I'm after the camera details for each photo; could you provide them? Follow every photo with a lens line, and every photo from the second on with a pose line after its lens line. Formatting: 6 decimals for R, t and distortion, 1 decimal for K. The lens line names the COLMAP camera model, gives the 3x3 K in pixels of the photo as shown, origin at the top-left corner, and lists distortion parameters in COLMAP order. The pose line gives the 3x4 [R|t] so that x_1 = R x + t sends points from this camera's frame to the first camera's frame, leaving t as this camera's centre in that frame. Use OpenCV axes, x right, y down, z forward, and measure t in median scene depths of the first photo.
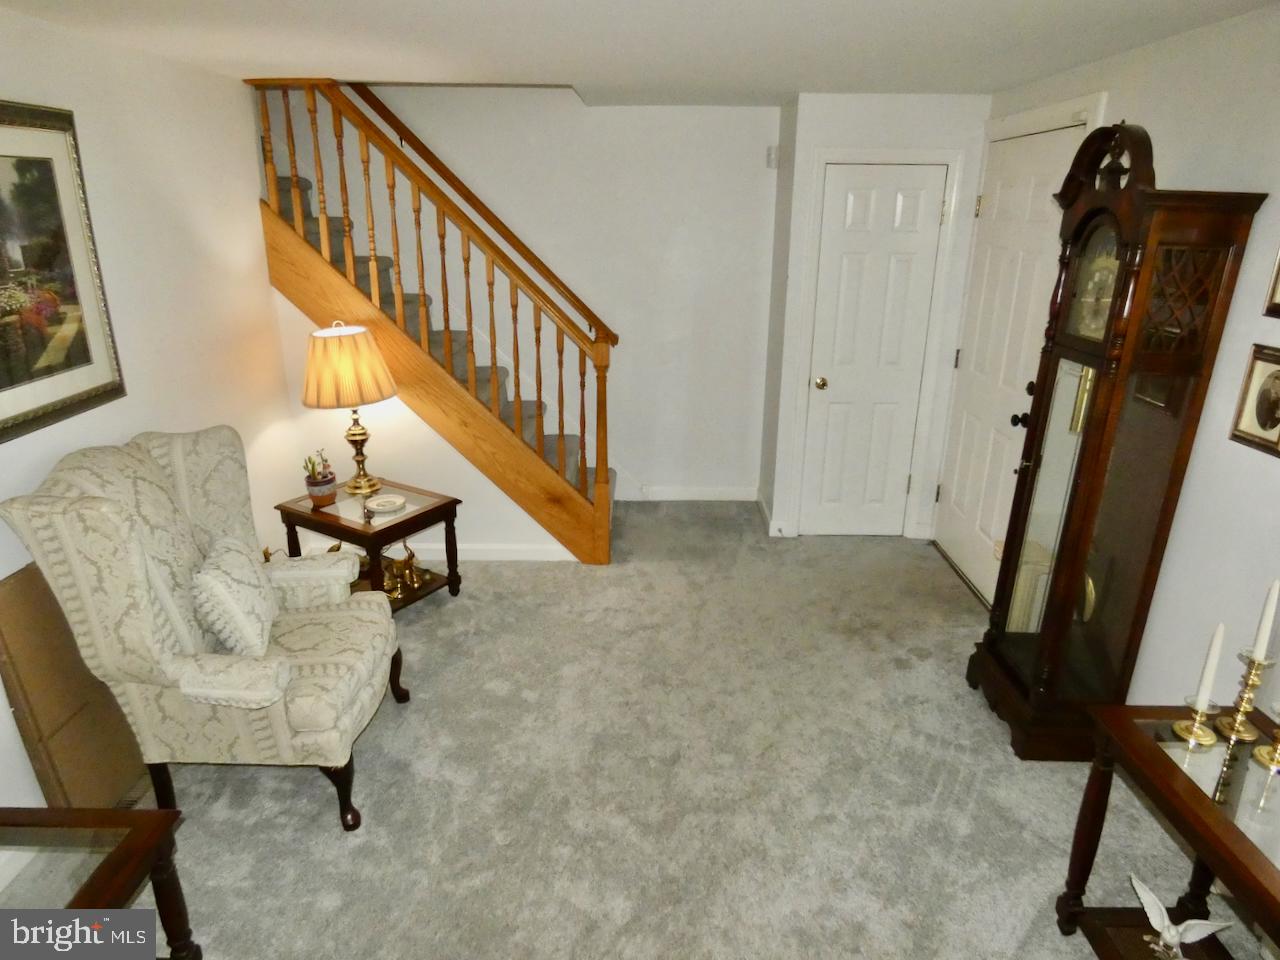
lens RADIAL K [[795.6, 0, 637.6], [0, 795.6, 474.3], [0, 0, 1]] dist [-0.004089, -0.001626]
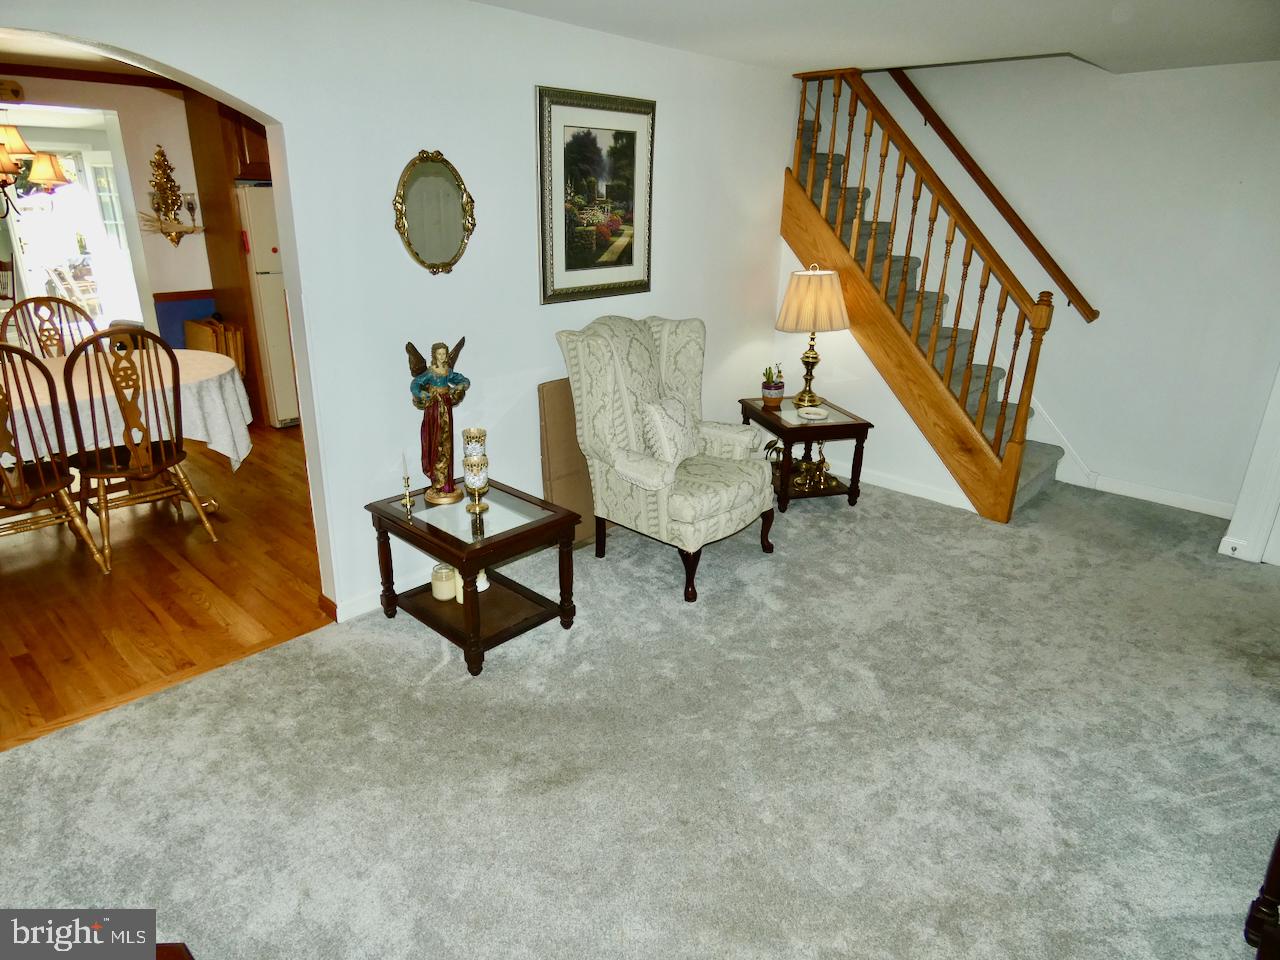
lens RADIAL K [[770.5, 0, 636.9], [0, 770.5, 476.3], [0, 0, 1]] dist [-0.002111, 0.004128]
pose [[0.740479, 0.238481, -0.628345, 0.266588], [-0.231786, 0.968184, 0.094312, 0.084442], [0.630846, 0.075805, 0.772196, -0.097383]]
